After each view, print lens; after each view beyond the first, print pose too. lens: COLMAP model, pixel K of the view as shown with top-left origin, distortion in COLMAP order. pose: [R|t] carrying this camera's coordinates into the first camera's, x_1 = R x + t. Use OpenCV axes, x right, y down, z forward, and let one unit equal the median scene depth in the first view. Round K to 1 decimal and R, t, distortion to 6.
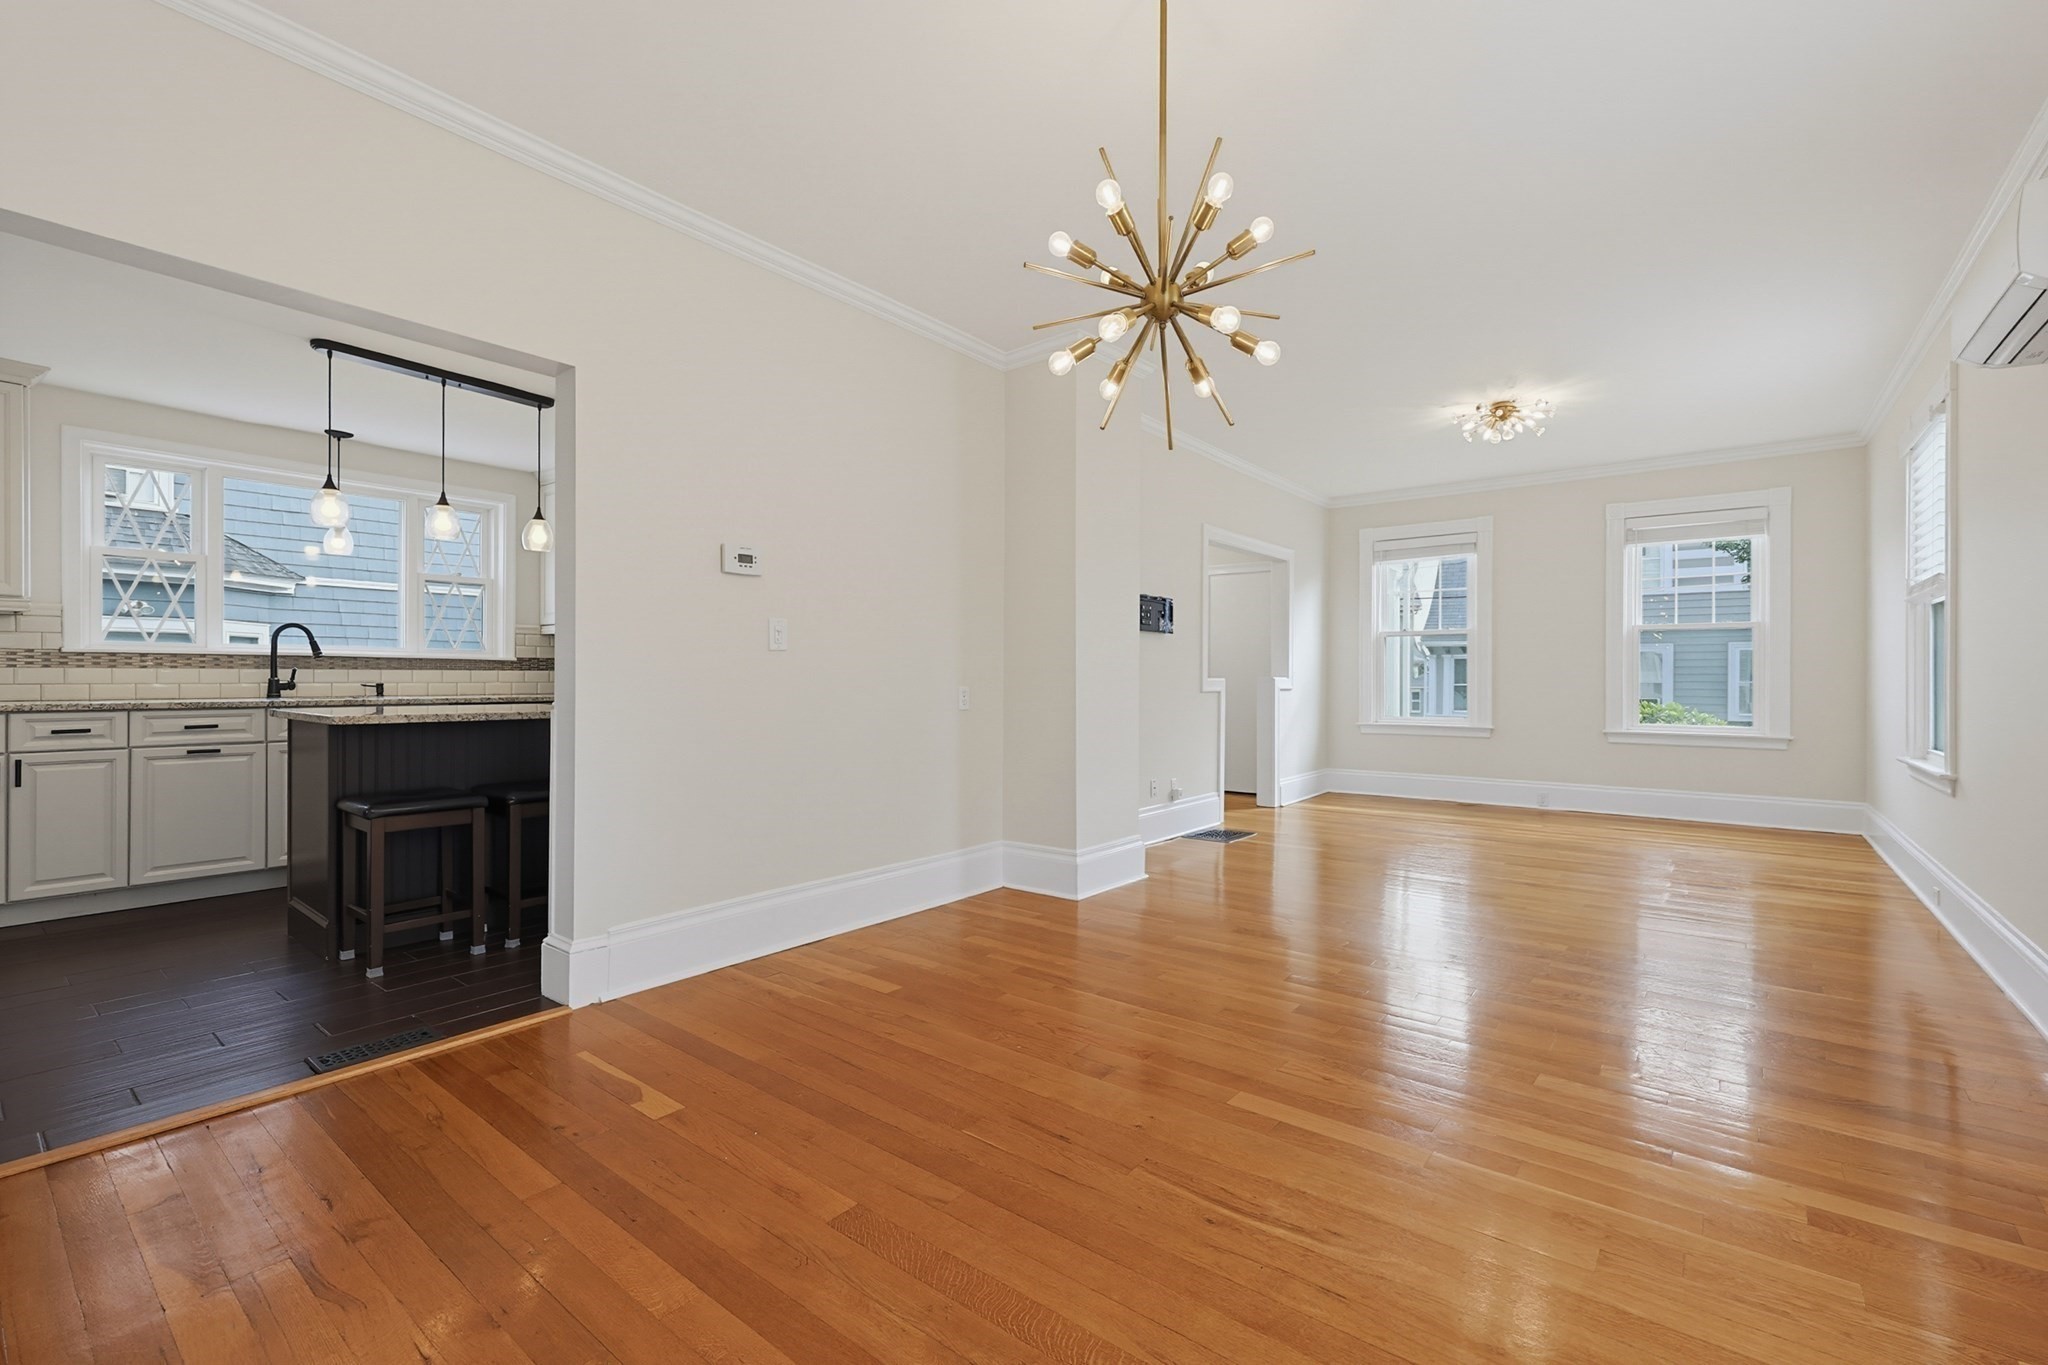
lens RADIAL K [[867.0, 0, 1075.5], [0, 867.0, 679.1], [0, 0, 1]] dist [-0.001033, -0.000116]
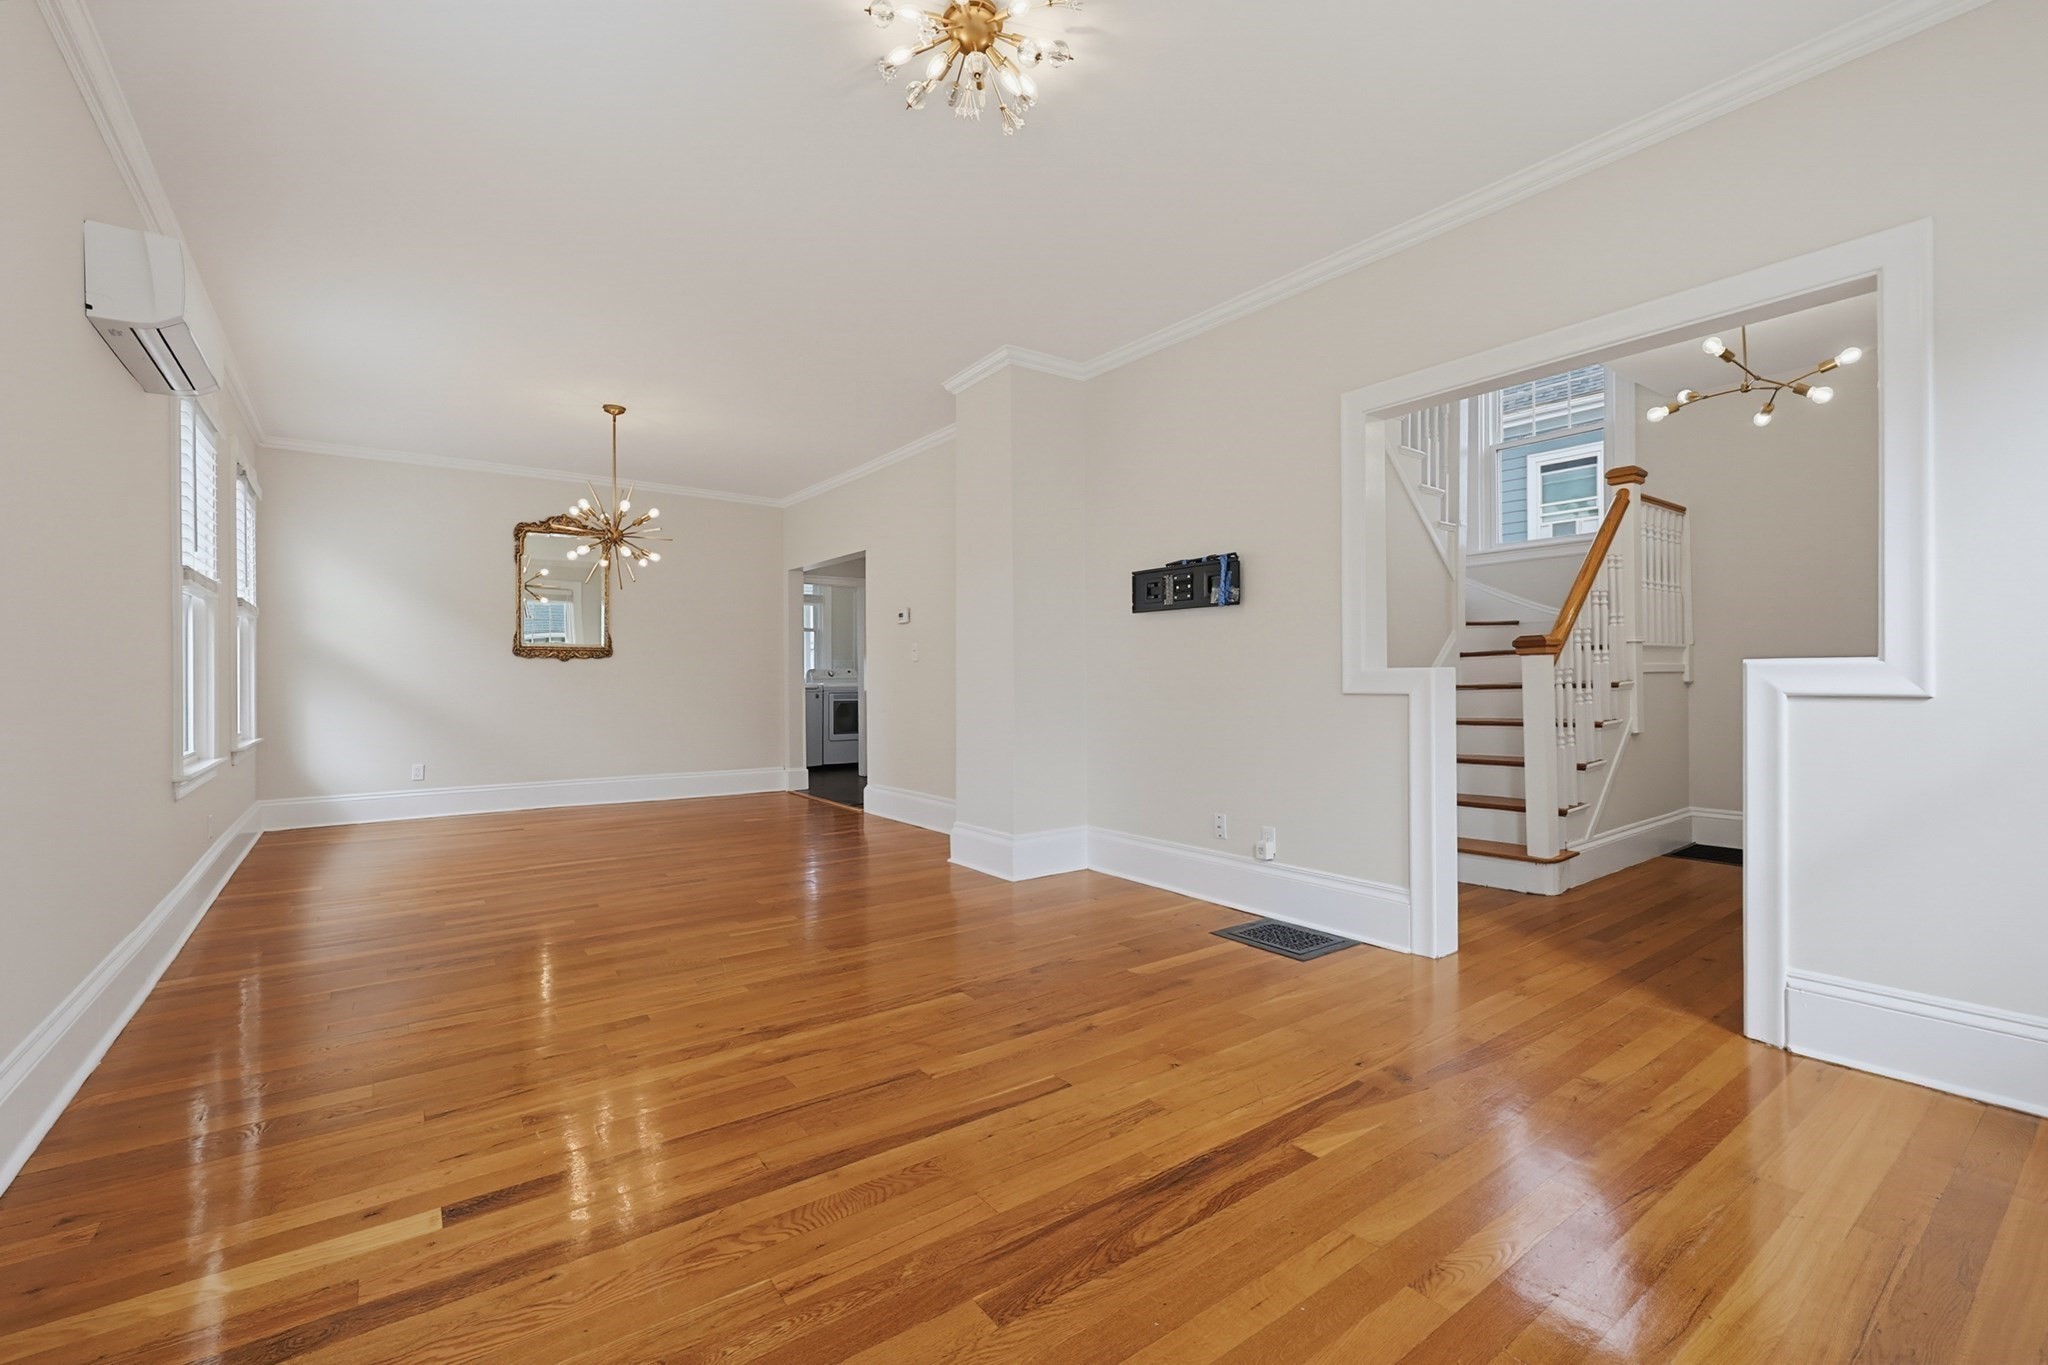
lens RADIAL K [[870.2, 0, 1024.0], [0, 870.2, 682.5], [0, 0, 1]] dist [-0.001770, 0.000150]
pose [[-0.281255, 0.001087, -0.959633, 0.984404], [0.003715, 0.999993, 0.000044, 0.008909], [0.959626, -0.003553, -0.281257, 1.257218]]
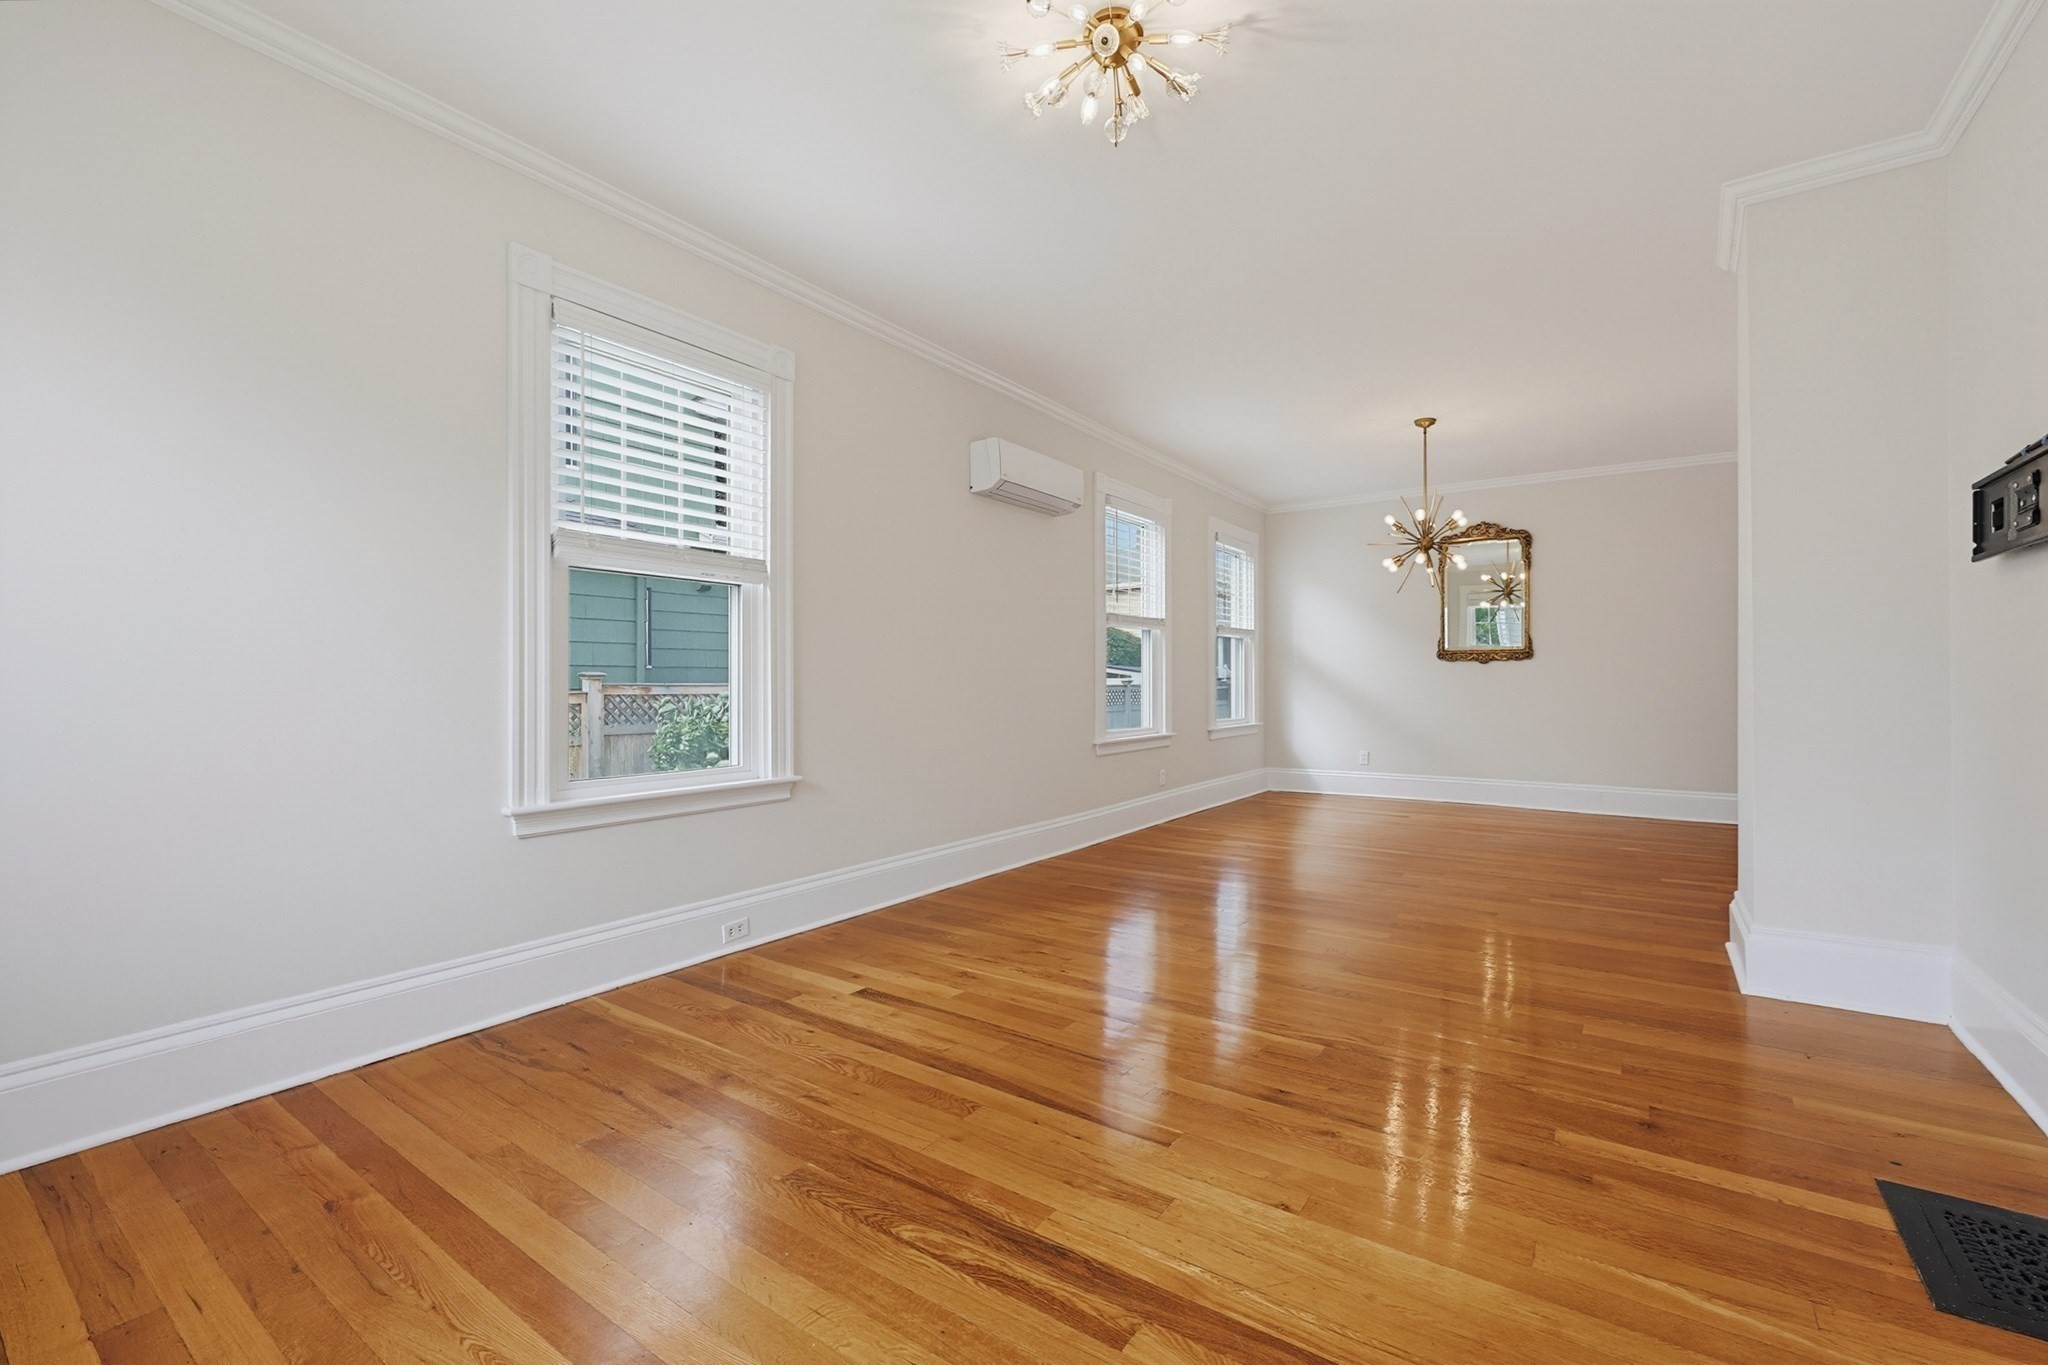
lens RADIAL K [[867.0, 0, 1075.5], [0, 867.0, 679.1], [0, 0, 1]] dist [-0.001033, -0.000116]
pose [[-0.997614, -0.000902, -0.069027, 0.598281], [-0.000613, 0.999991, -0.004213, 0.003863], [0.069030, -0.004161, -0.997606, 1.563958]]
